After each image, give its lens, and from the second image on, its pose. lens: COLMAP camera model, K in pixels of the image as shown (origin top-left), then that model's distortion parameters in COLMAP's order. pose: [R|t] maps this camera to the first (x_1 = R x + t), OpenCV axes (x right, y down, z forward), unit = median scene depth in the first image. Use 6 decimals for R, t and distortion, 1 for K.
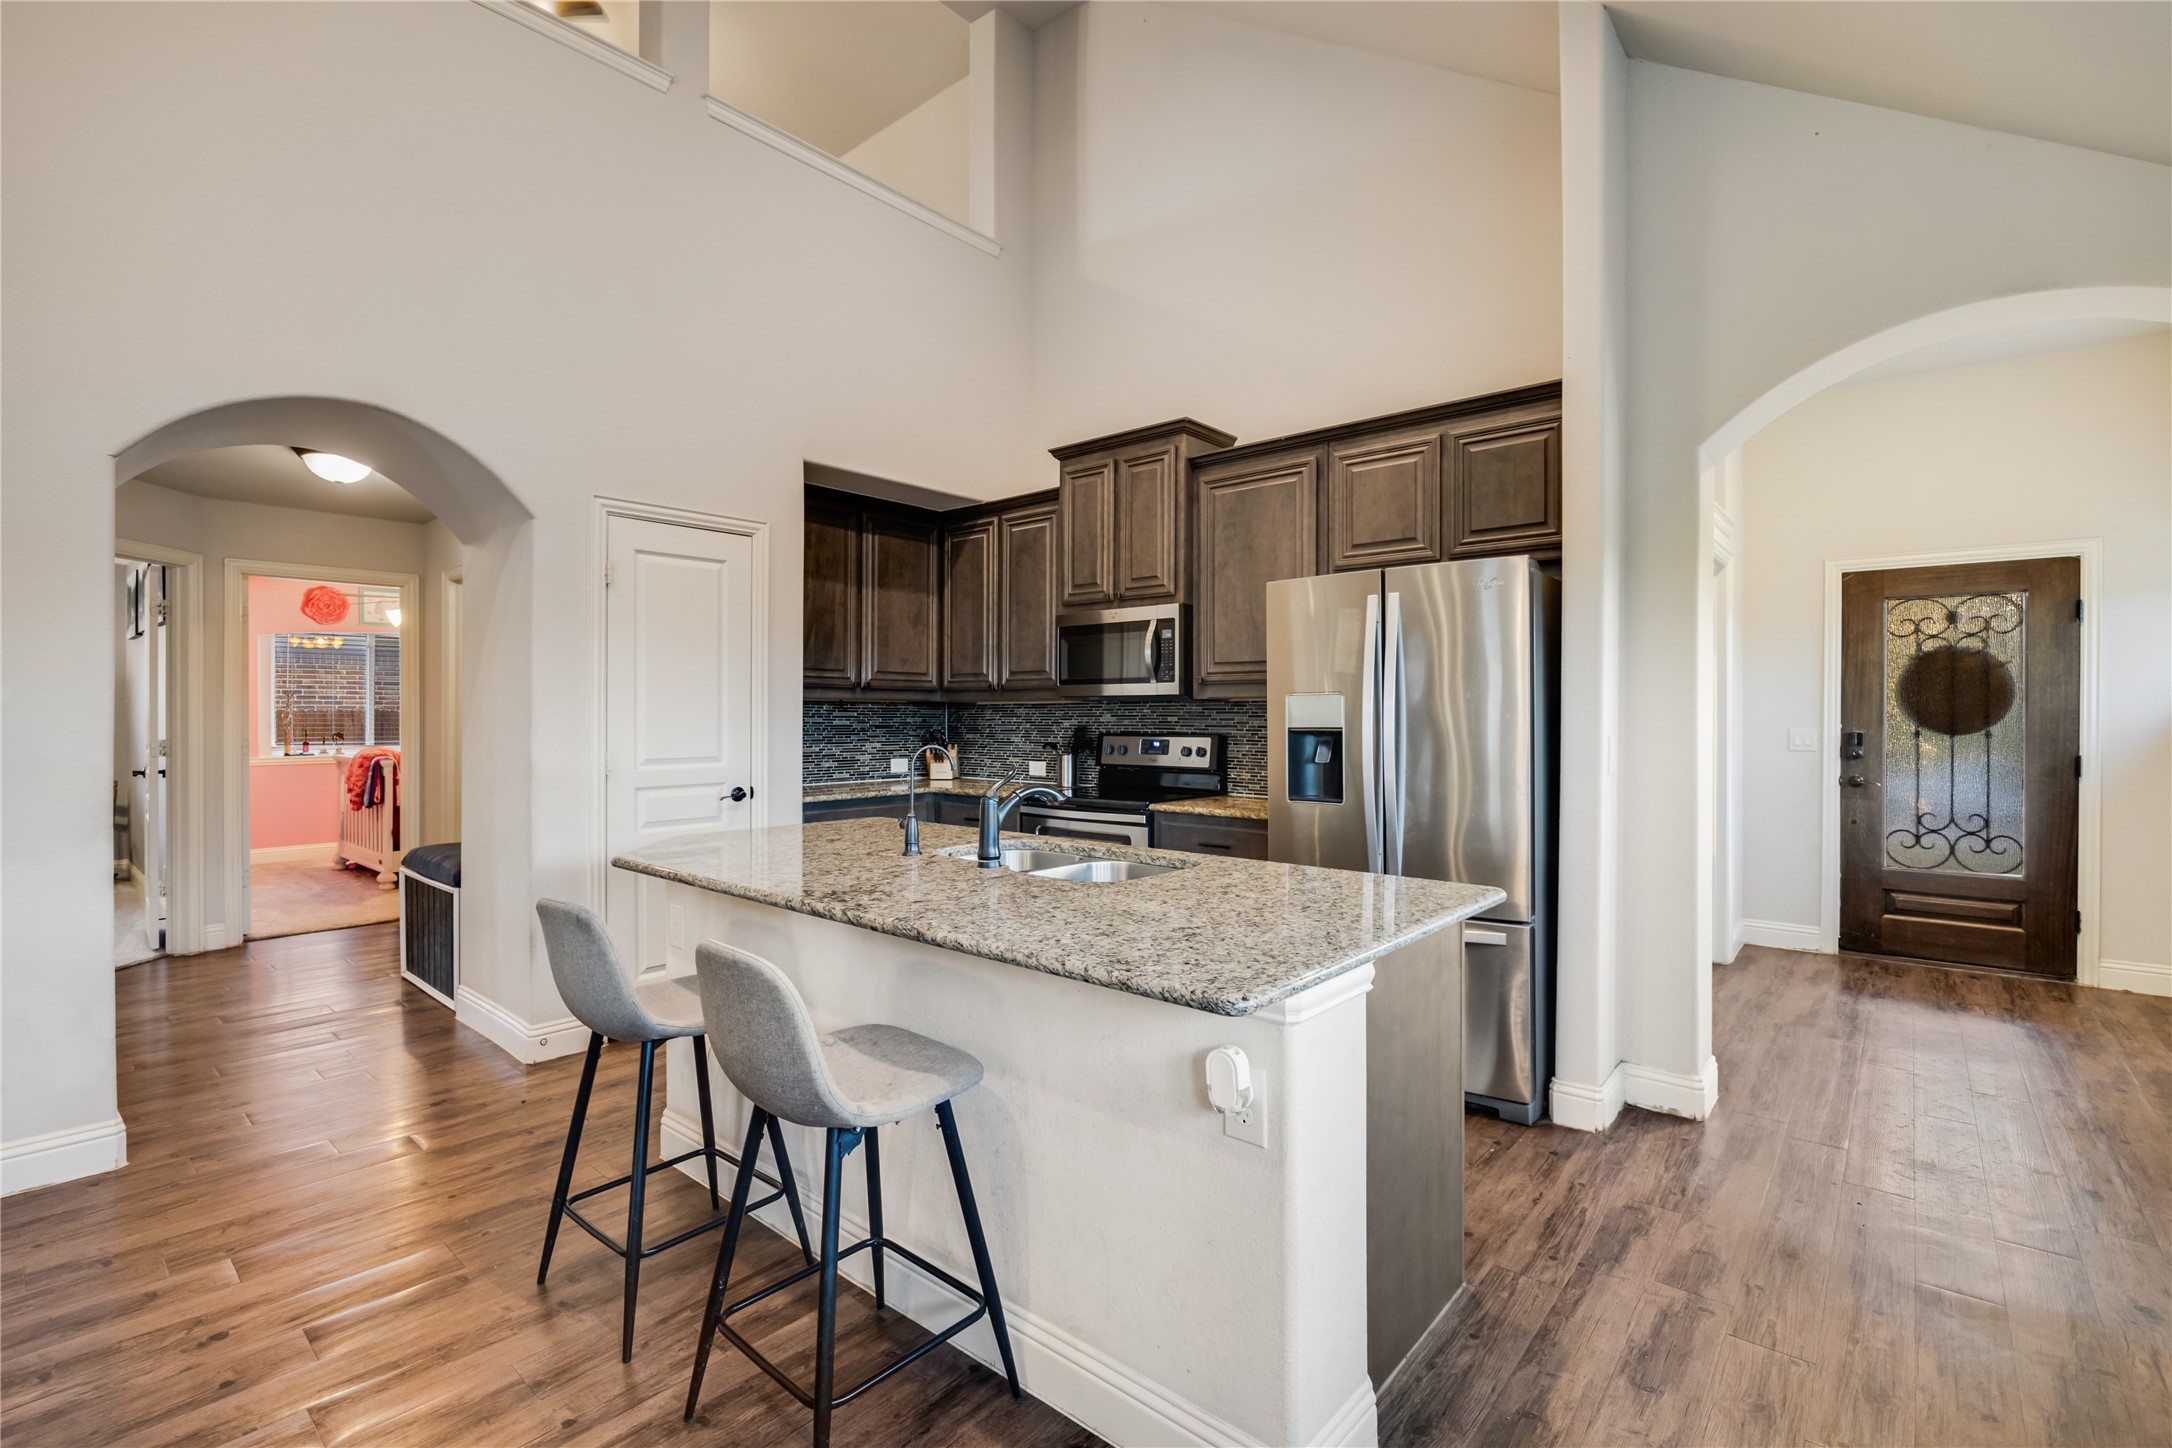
lens RADIAL K [[952.9, 0, 1086.9], [0, 952.9, 725.2], [0, 0, 1]] dist [-0.004287, 0.001124]
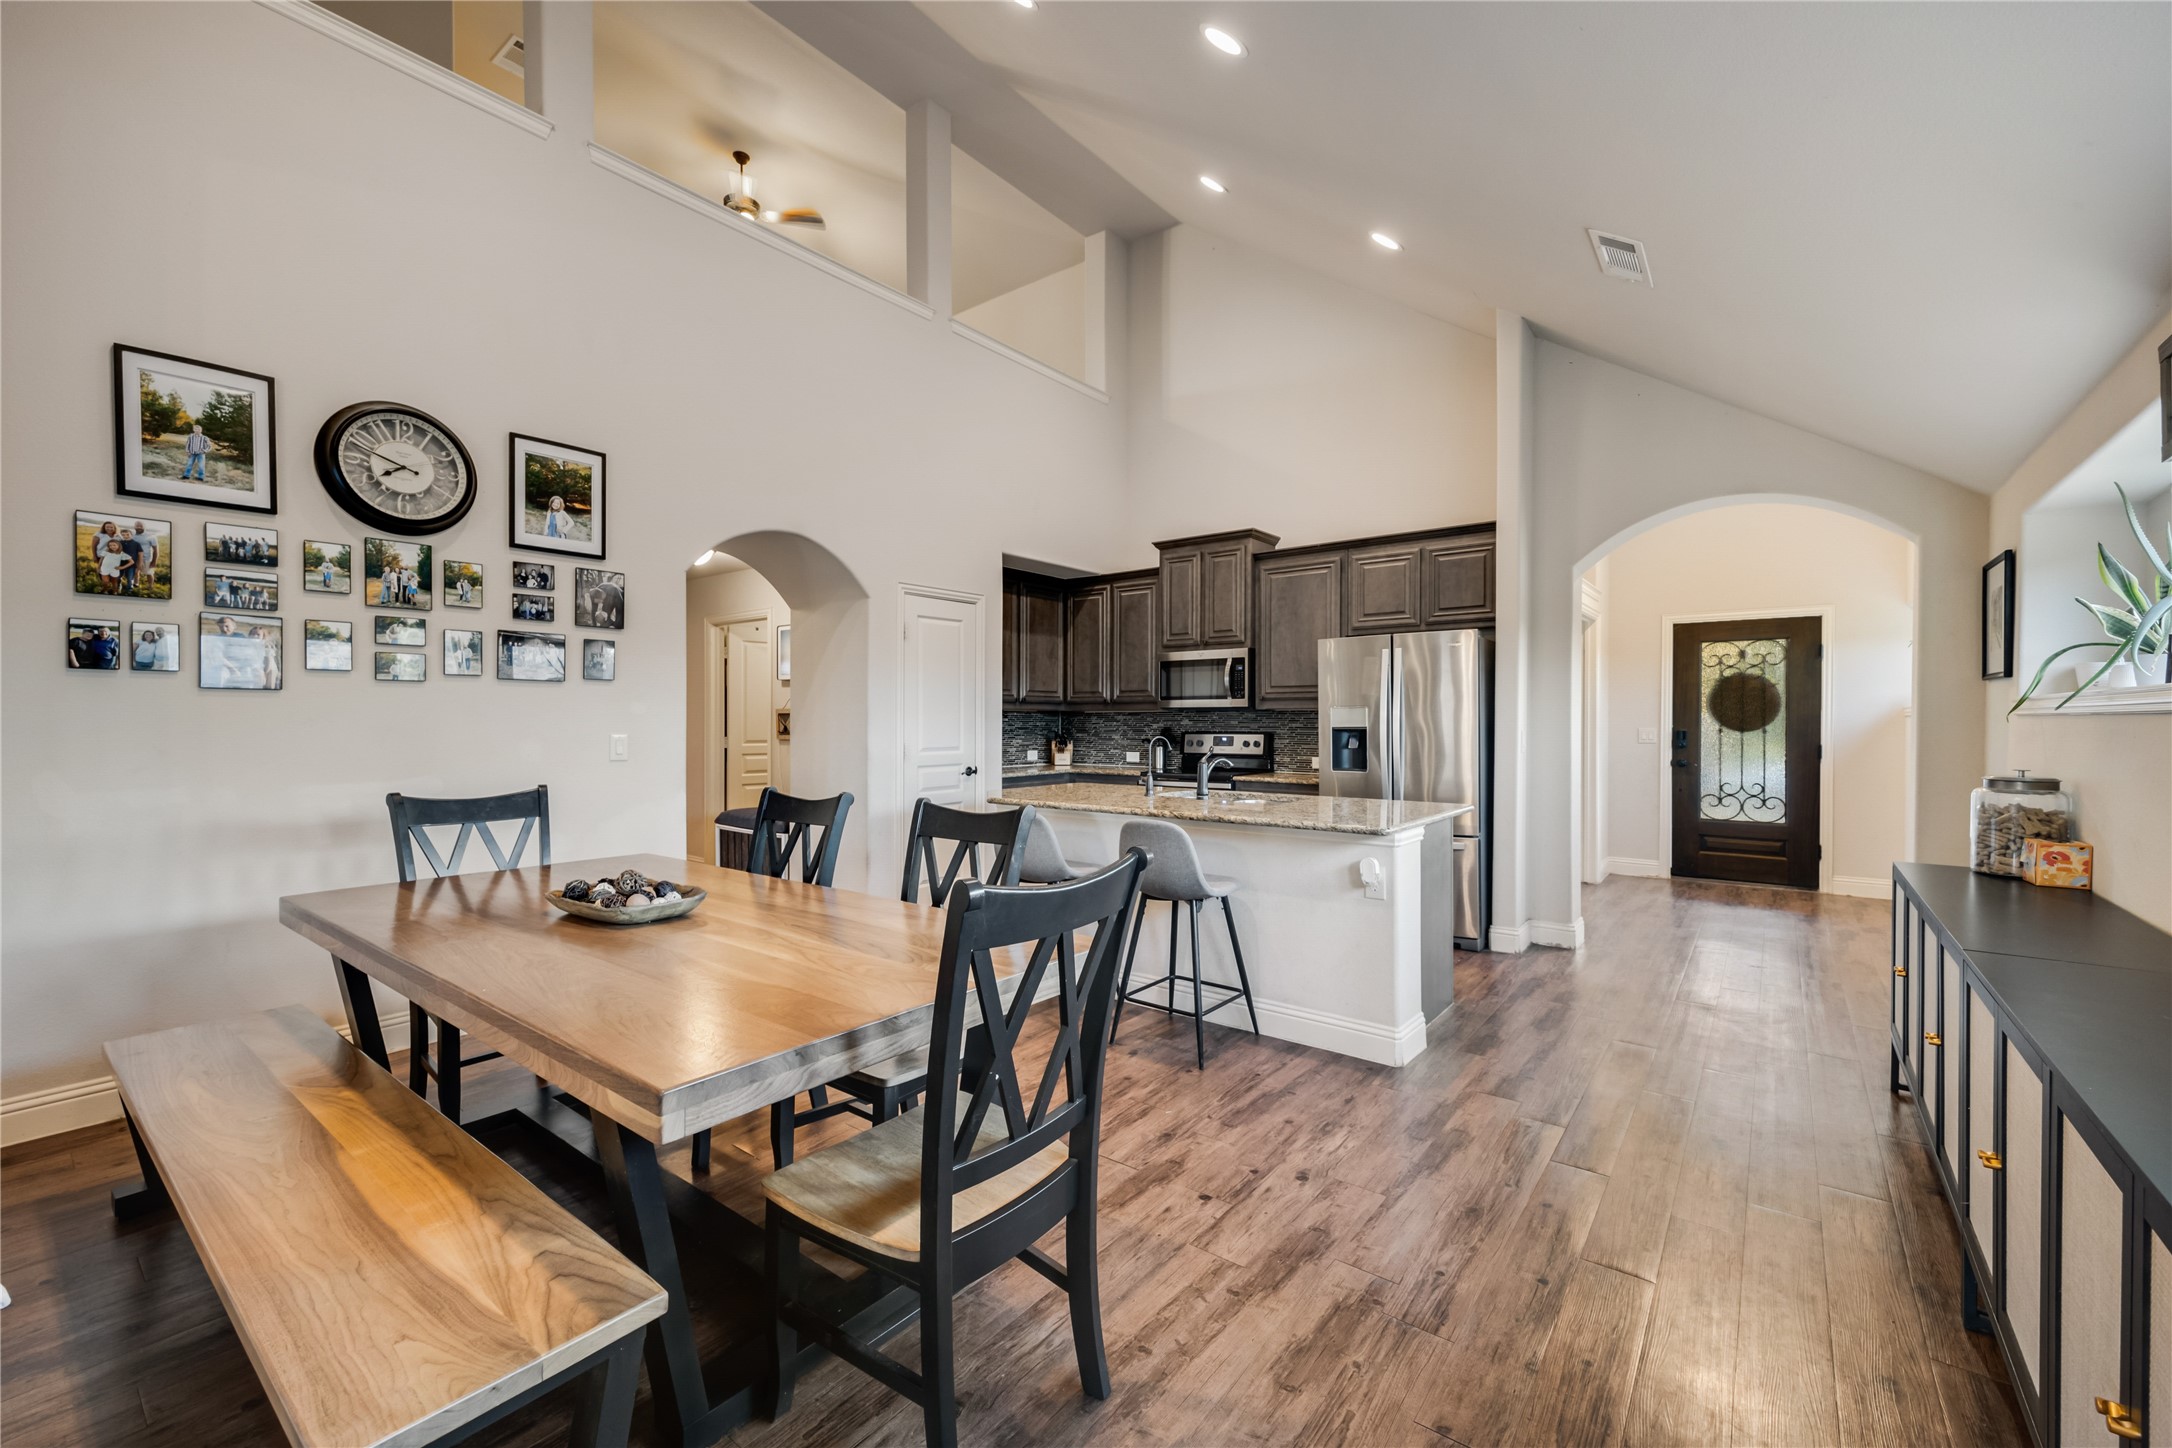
lens RADIAL K [[862.7, 0, 1084.6], [0, 862.7, 737.8], [0, 0, 1]] dist [0.012365, -0.000139]
pose [[0.999150, -0.003209, 0.041099, -0.213054], [0.002804, 0.999947, 0.009887, 0.003796], [-0.041128, -0.009763, 0.999106, -0.369848]]
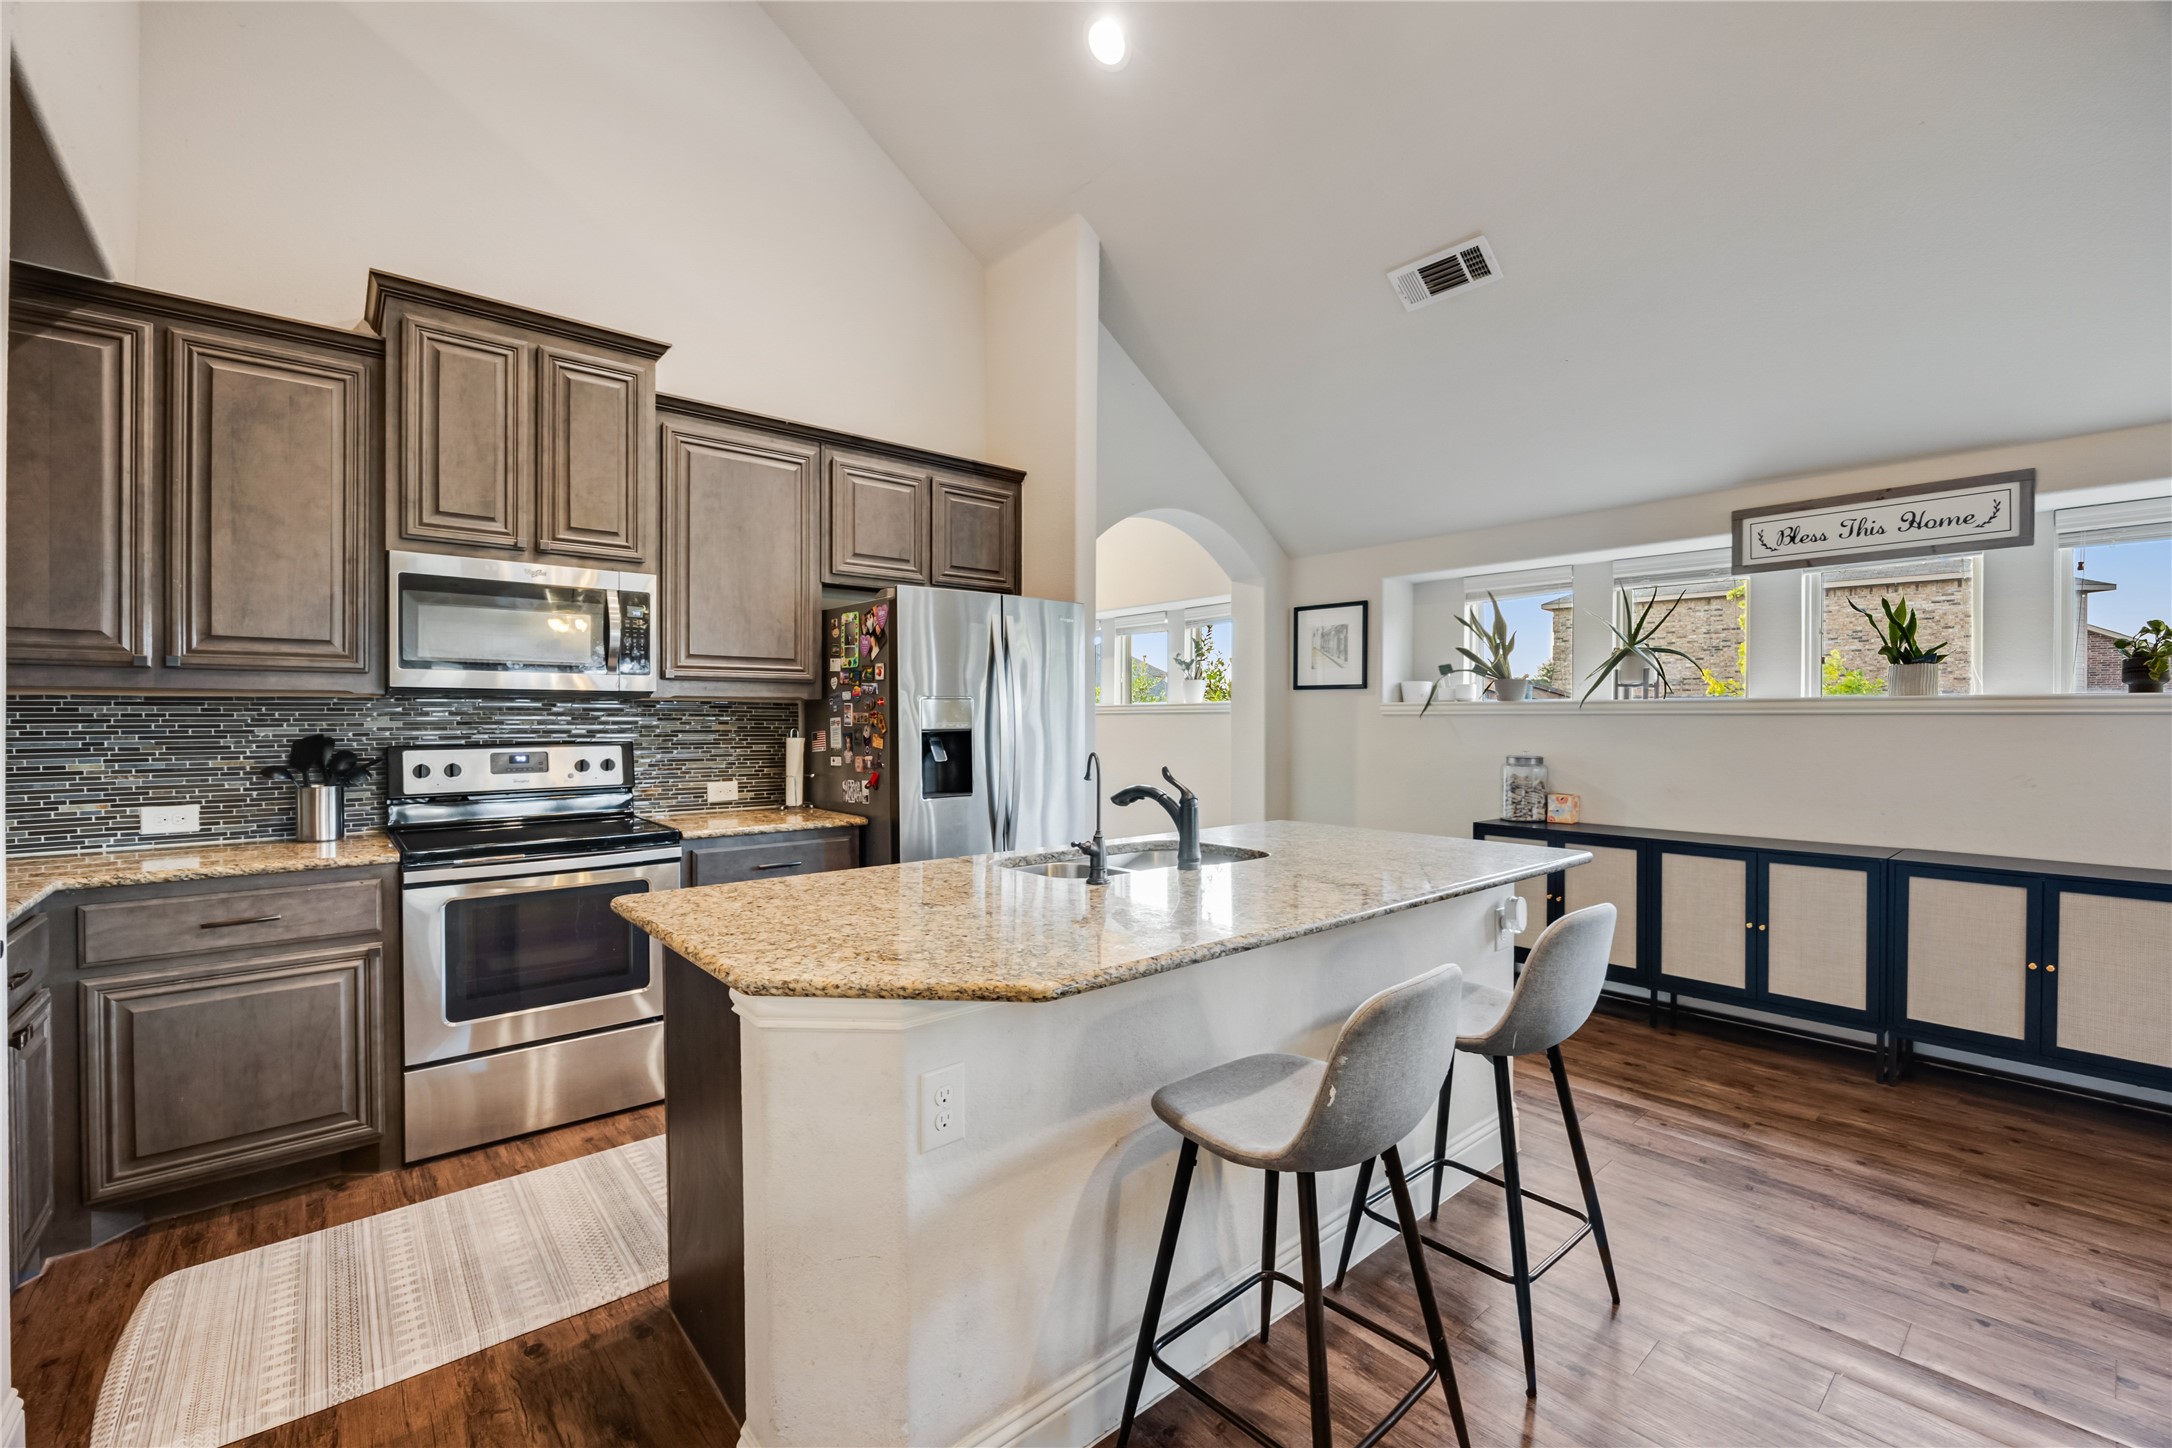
lens RADIAL K [[914.9, 0, 1096.8], [0, 914.9, 725.6], [0, 0, 1]] dist [-0.011656, 0.000222]
pose [[0.149402, -0.010998, 0.988715, -0.557301], [0.009974, 0.999904, 0.009616, -0.007152], [-0.988726, 0.008425, 0.149497, 0.497112]]
